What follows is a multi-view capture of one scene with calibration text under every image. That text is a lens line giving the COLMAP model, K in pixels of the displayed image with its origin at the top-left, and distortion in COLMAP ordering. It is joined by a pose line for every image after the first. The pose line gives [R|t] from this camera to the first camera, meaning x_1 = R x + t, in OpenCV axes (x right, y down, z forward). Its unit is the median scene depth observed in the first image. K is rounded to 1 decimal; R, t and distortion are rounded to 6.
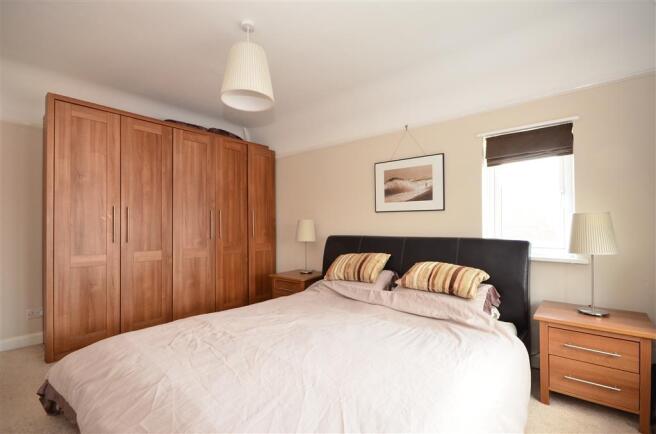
lens RADIAL K [[300.5, 0, 325.0], [0, 300.5, 219.2], [0, 0, 1]] dist [0.002816, -0.000569]
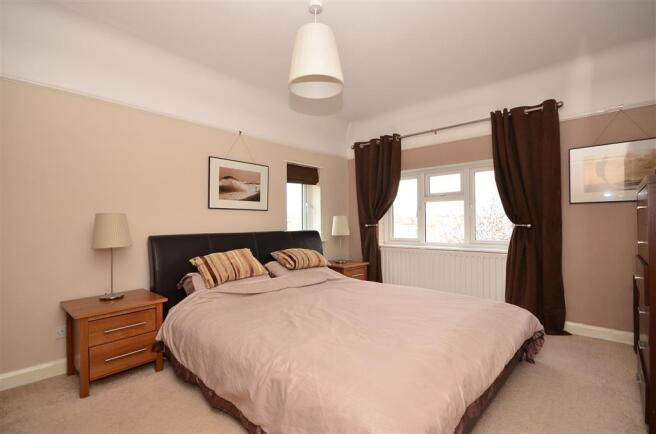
lens RADIAL K [[299.6, 0, 326.9], [0, 299.6, 219.5], [0, 0, 1]] dist [-0.001288, -0.000049]
pose [[0.045430, 0.002118, 0.998965, -0.806105], [-0.025731, 0.999668, -0.000949, 0.003470], [-0.998636, -0.025662, 0.045469, 0.623662]]
